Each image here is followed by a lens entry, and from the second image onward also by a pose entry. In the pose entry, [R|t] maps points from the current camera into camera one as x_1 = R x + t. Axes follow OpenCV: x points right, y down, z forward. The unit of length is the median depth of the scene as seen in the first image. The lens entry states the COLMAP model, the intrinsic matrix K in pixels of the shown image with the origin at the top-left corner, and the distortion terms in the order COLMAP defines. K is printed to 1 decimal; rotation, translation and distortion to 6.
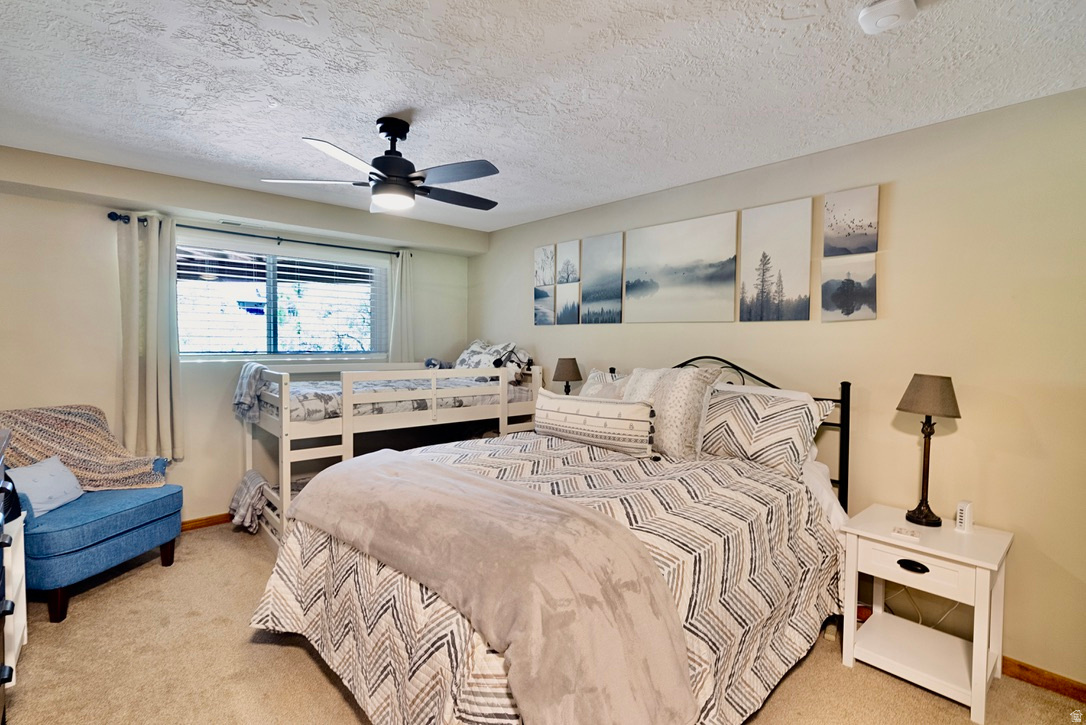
lens RADIAL K [[499.6, 0, 543.5], [0, 499.6, 362.5], [0, 0, 1]] dist [0.001604, -0.000125]
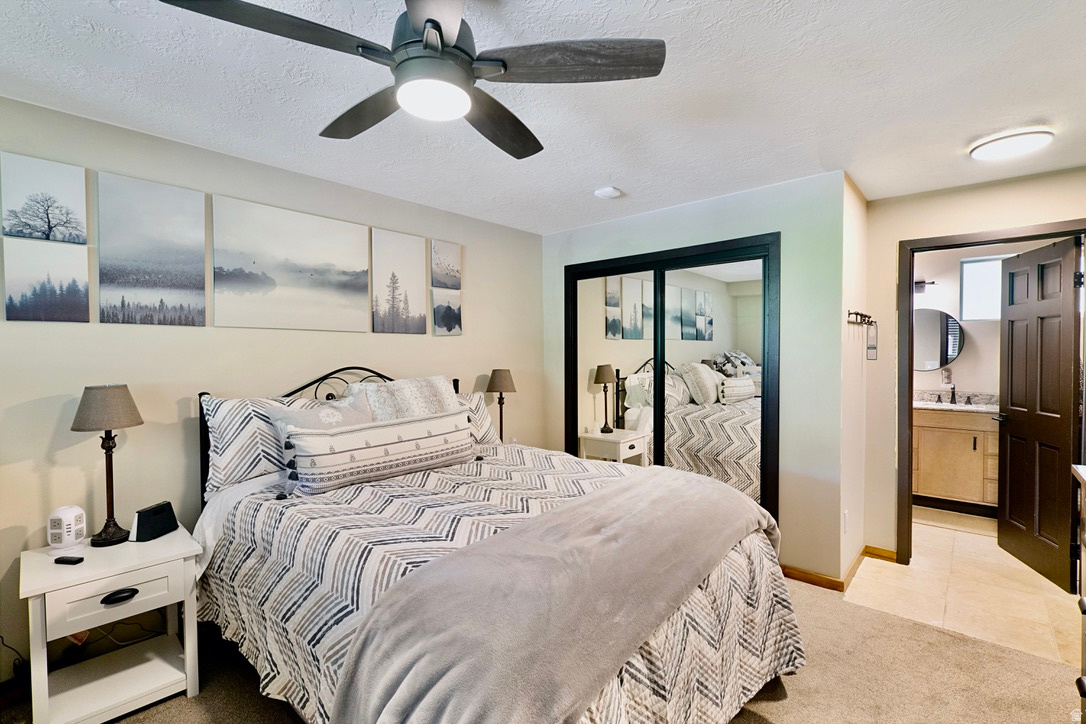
lens RADIAL K [[499.6, 0, 542.9], [0, 499.6, 358.6], [0, 0, 1]] dist [0.001604, -0.000125]
pose [[-0.118790, -0.024590, 0.992615, -0.686394], [0.050064, 0.998273, 0.030722, -0.040930], [-0.991656, 0.053344, -0.117354, 0.759517]]
